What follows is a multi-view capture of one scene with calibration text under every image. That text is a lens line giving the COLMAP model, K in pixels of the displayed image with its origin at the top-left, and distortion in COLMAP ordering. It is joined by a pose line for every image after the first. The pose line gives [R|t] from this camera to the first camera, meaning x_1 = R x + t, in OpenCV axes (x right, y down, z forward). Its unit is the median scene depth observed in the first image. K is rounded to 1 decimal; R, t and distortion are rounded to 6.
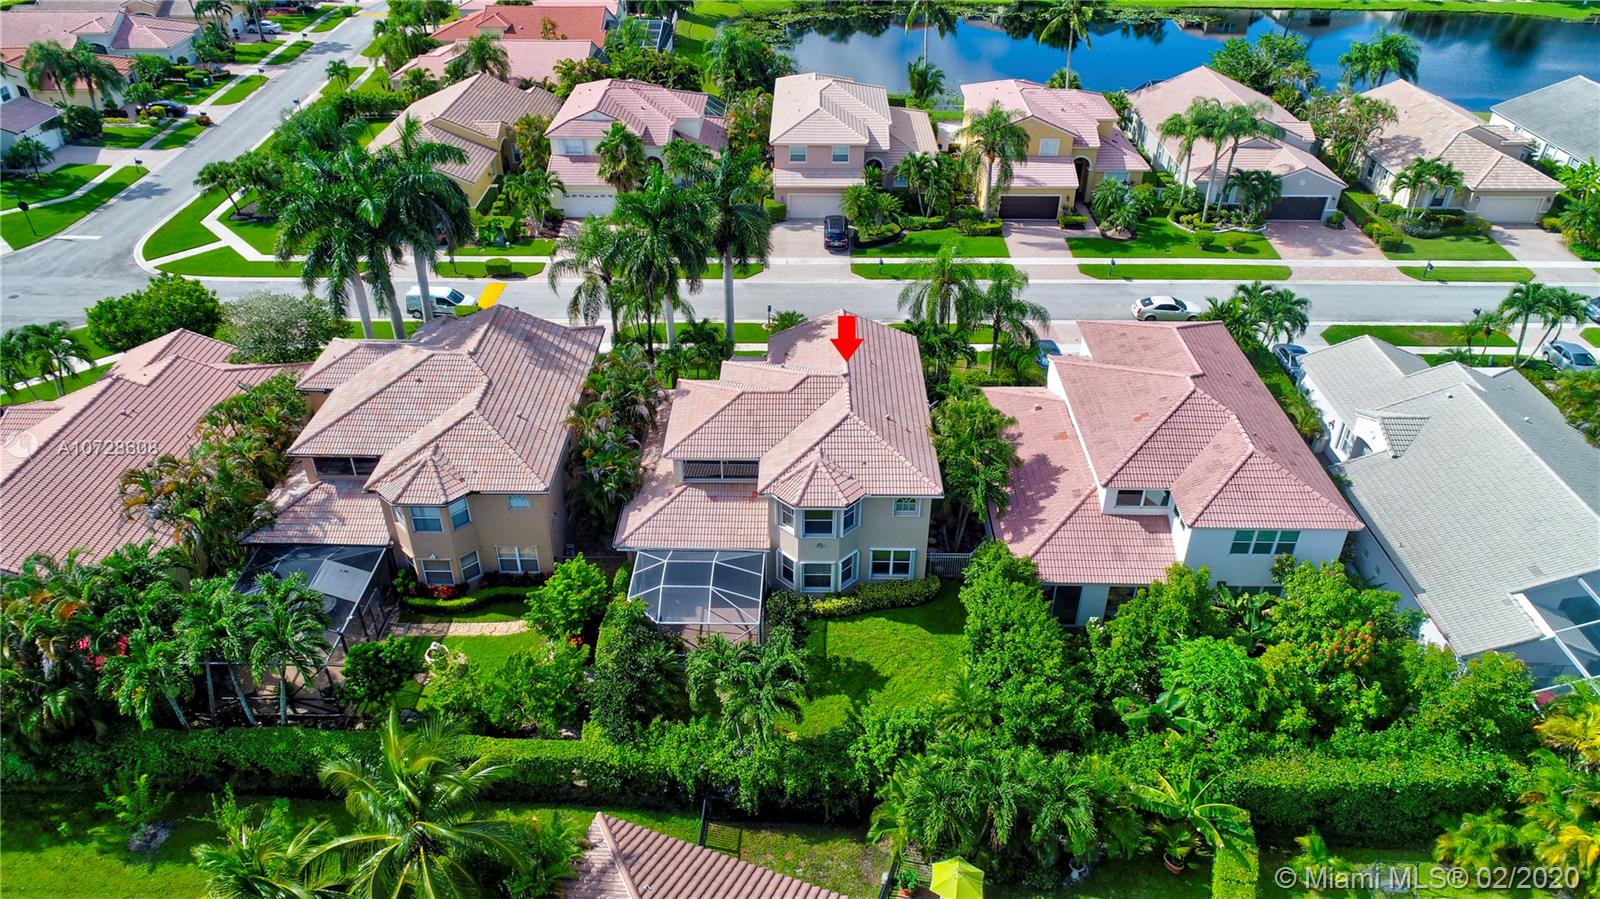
lens RADIAL K [[1097.7, 0, 810.8], [0, 1097.7, 436.0], [0, 0, 1]] dist [0.014036, 0.000462]
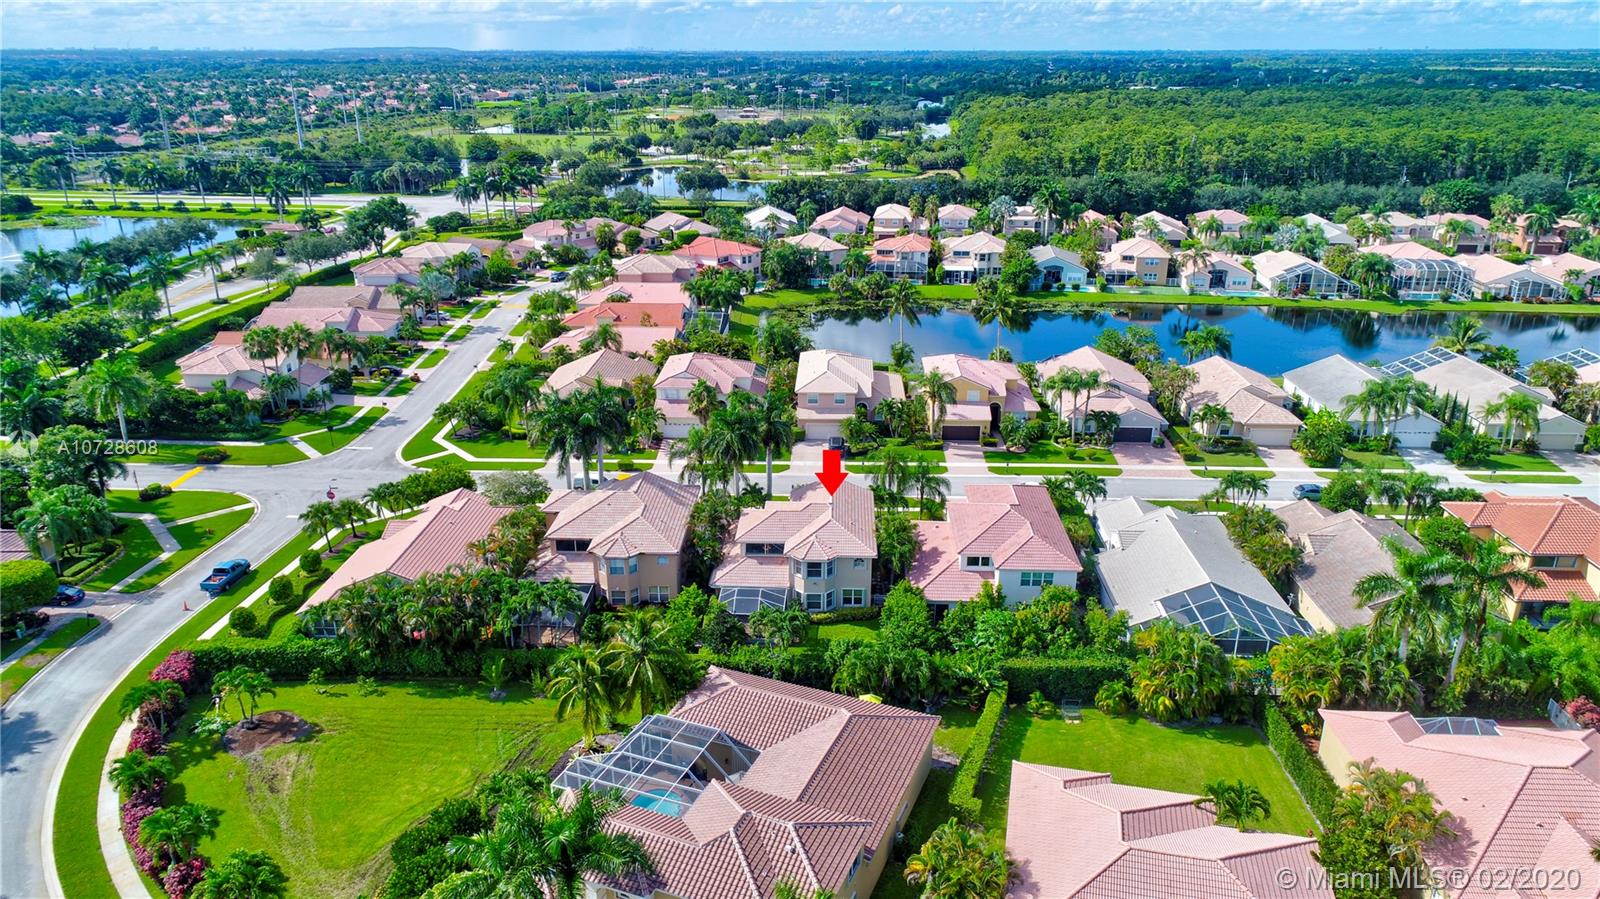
lens RADIAL K [[1097.7, 0, 810.8], [0, 1097.7, 436.0], [0, 0, 1]] dist [0.014036, 0.000462]
pose [[0.999616, 0.006577, -0.026919, 0.028264], [-0.012640, 0.972697, -0.231732, 0.162642], [0.024660, 0.231984, 0.972407, -0.527585]]
